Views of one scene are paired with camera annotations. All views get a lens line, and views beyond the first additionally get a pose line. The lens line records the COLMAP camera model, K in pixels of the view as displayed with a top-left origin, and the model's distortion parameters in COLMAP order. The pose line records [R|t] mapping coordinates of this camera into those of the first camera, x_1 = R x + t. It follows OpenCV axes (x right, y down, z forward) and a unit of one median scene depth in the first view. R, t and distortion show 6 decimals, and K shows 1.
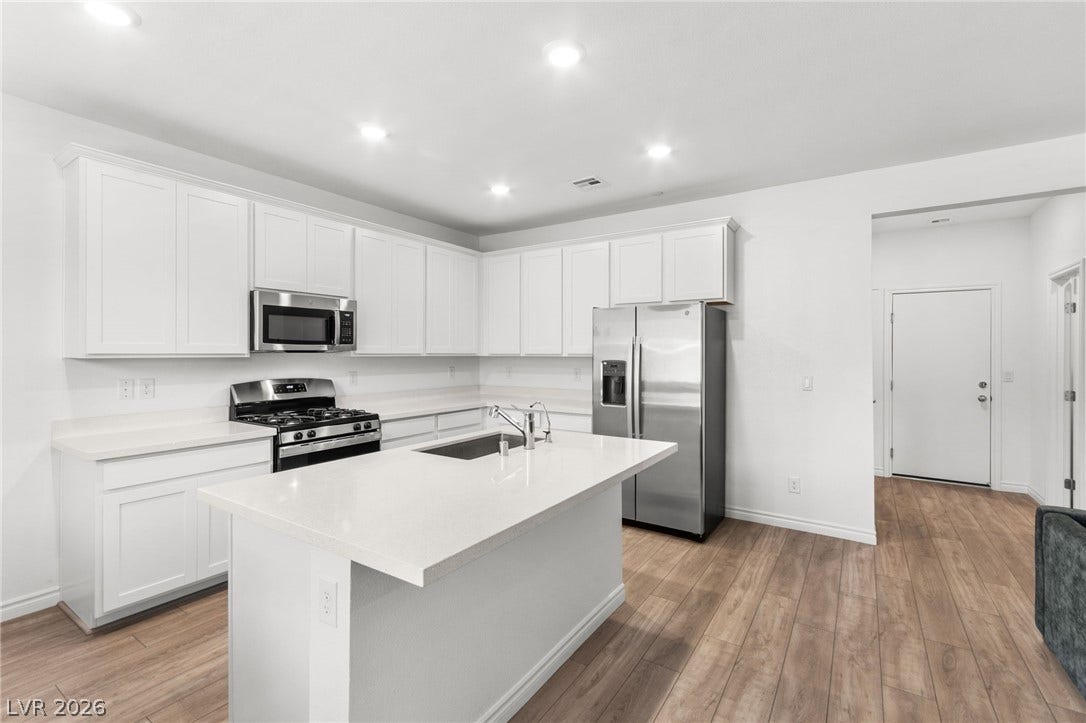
lens RADIAL K [[479.8, 0, 548.2], [0, 479.8, 353.2], [0, 0, 1]] dist [0.006584, -0.001961]
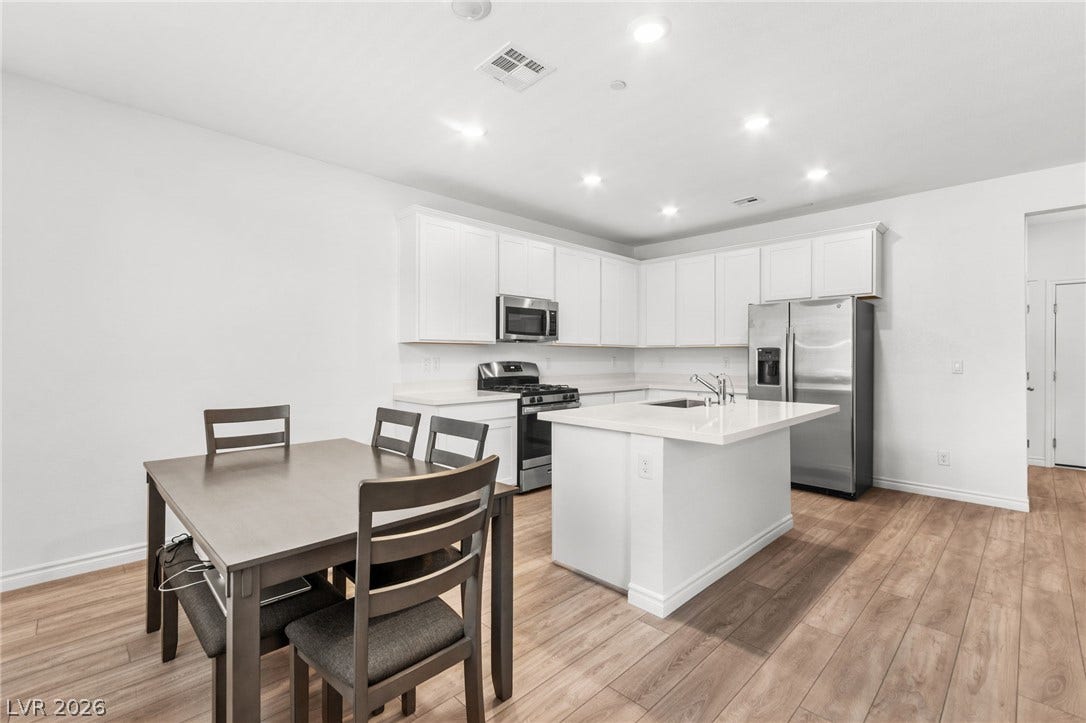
lens RADIAL K [[479.8, 0, 546.5], [0, 479.8, 356.7], [0, 0, 1]] dist [0.006584, -0.001961]
pose [[0.977523, 0.000780, -0.210826, -0.157549], [-0.000678, 1.000000, 0.000557, 0.038723], [0.210826, -0.000401, 0.977523, -0.295024]]
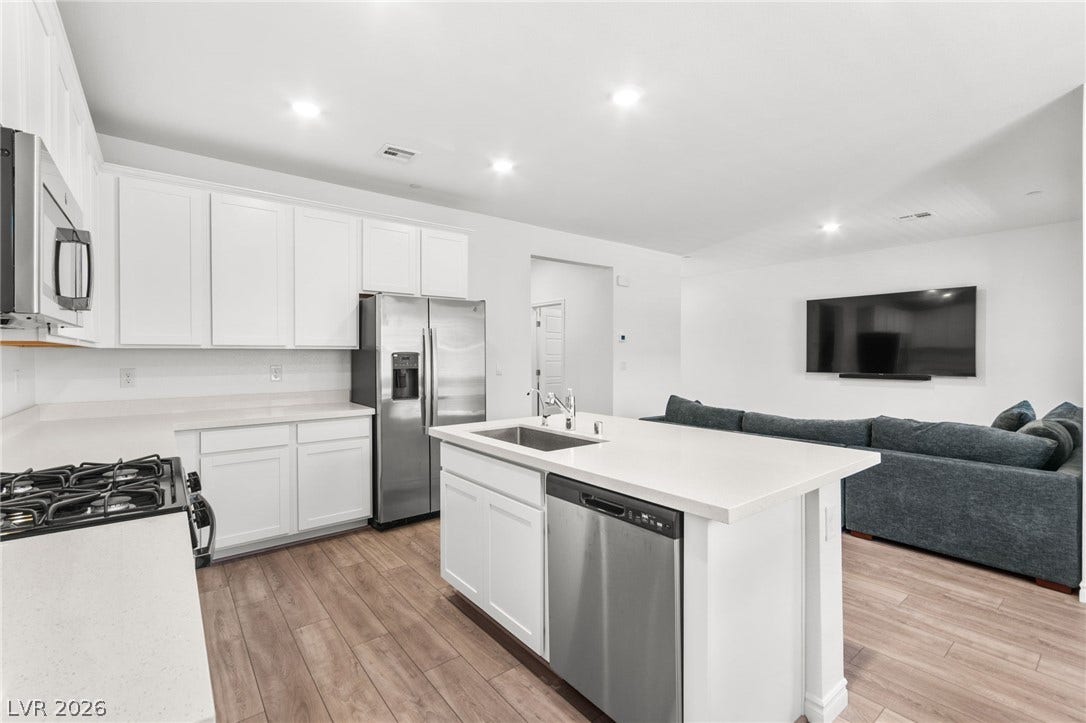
lens RADIAL K [[479.8, 0, 538.8], [0, 479.8, 357.2], [0, 0, 1]] dist [0.006584, -0.001961]
pose [[0.315589, -0.007879, 0.948863, -0.701776], [0.003106, 0.999969, 0.007271, 0.019931], [-0.948891, 0.000653, 0.315604, 0.479777]]
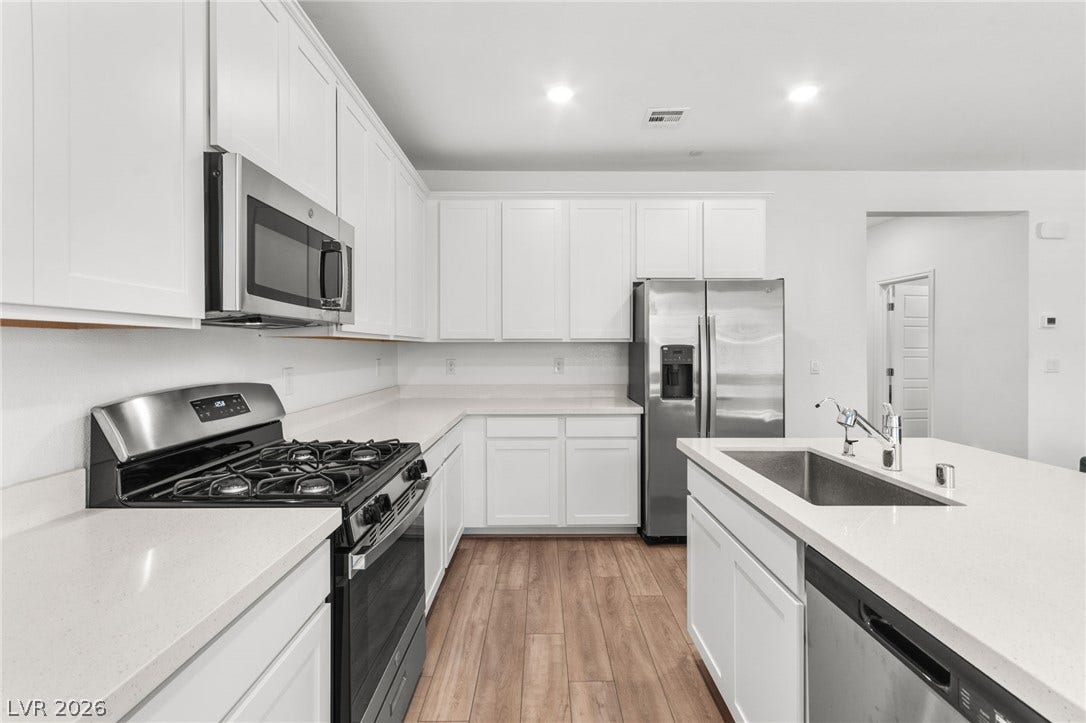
lens RADIAL K [[479.8, 0, 543.2], [0, 479.8, 348.7], [0, 0, 1]] dist [0.006584, -0.001961]
pose [[0.831328, -0.003118, 0.555774, -0.529228], [0.002835, 0.999995, 0.001368, 0.020875], [-0.555775, 0.000438, 0.831332, 0.470577]]
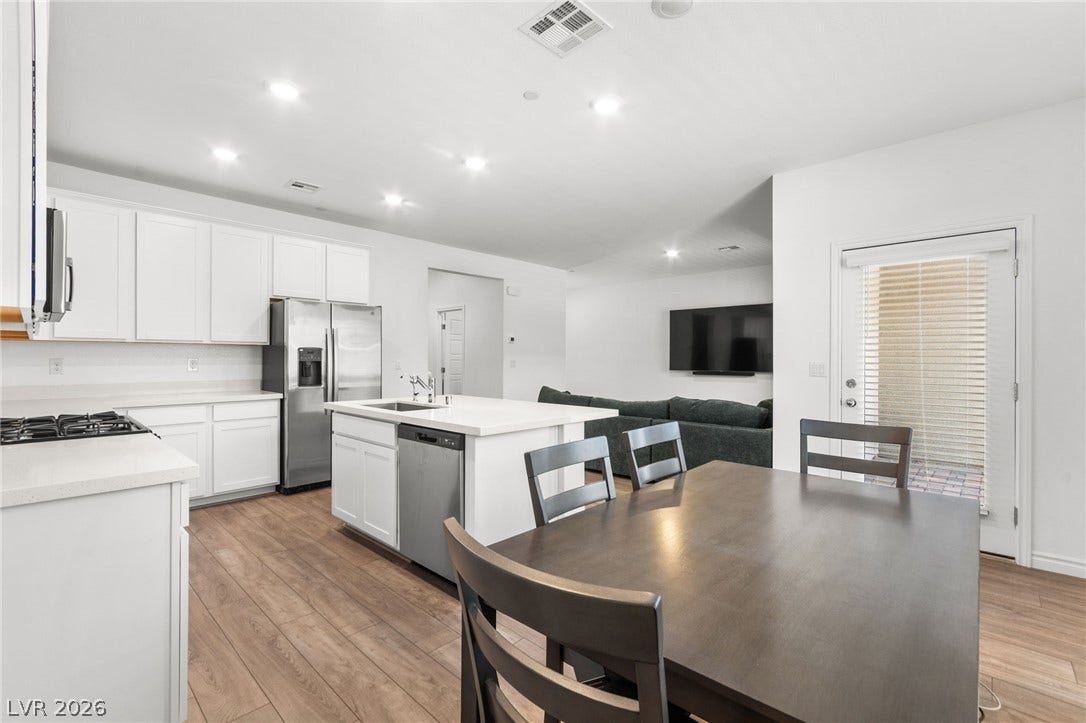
lens RADIAL K [[479.8, 0, 539.2], [0, 479.8, 358.0], [0, 0, 1]] dist [0.006584, -0.001961]
pose [[0.175440, 0.000232, 0.984490, -0.931116], [-0.002756, 0.999996, 0.000256, 0.040170], [-0.984486, -0.002758, 0.175439, 0.278579]]
